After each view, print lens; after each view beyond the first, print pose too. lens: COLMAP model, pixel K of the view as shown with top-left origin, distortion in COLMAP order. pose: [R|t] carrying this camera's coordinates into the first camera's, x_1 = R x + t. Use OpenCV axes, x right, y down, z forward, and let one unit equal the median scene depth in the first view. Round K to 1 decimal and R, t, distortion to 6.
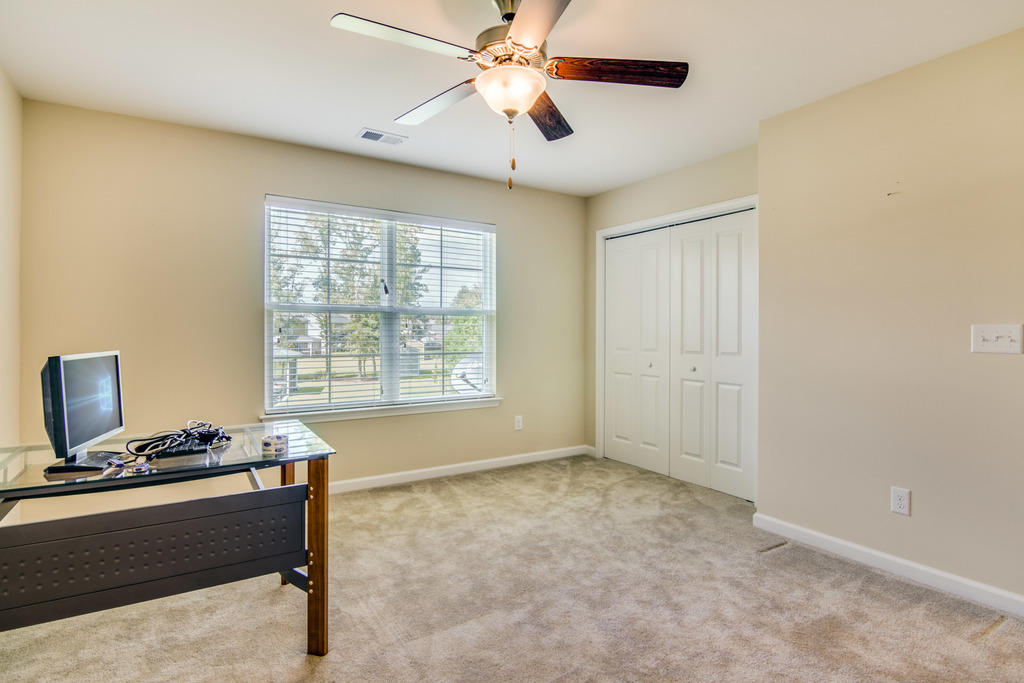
lens RADIAL K [[521.6, 0, 510.5], [0, 521.6, 330.4], [0, 0, 1]] dist [0.000753, -0.000010]
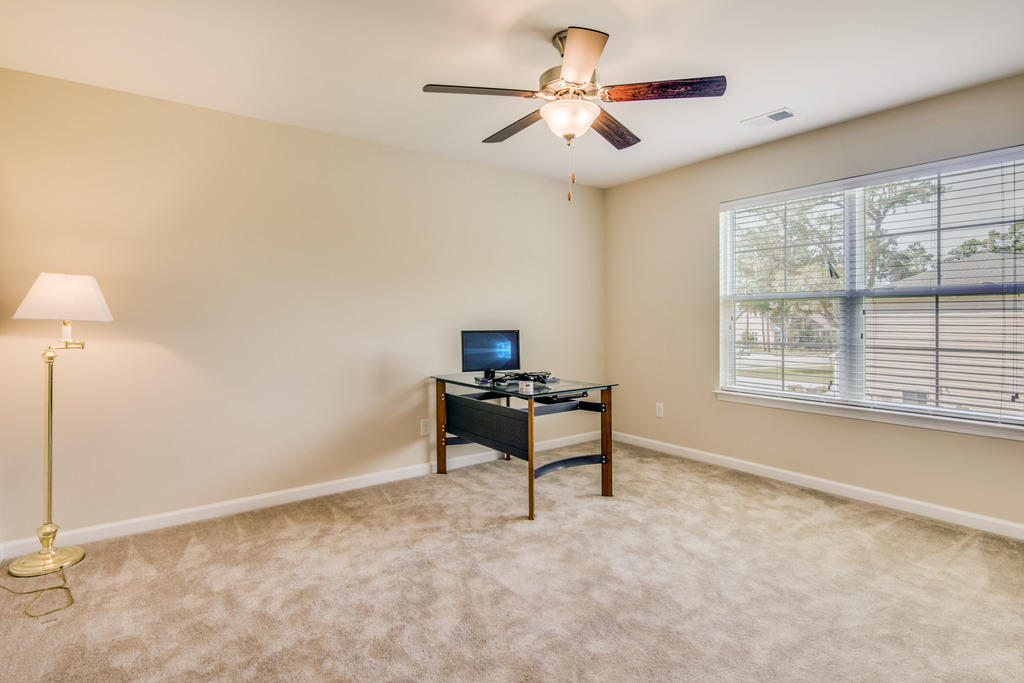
lens RADIAL K [[532.3, 0, 509.5], [0, 532.3, 318.7], [0, 0, 1]] dist [0.006203, 0.001133]
pose [[0.072571, -0.001504, -0.997362, 0.642537], [0.002251, 0.999997, -0.001344, 0.001709], [0.997361, -0.002147, 0.072574, 0.405354]]
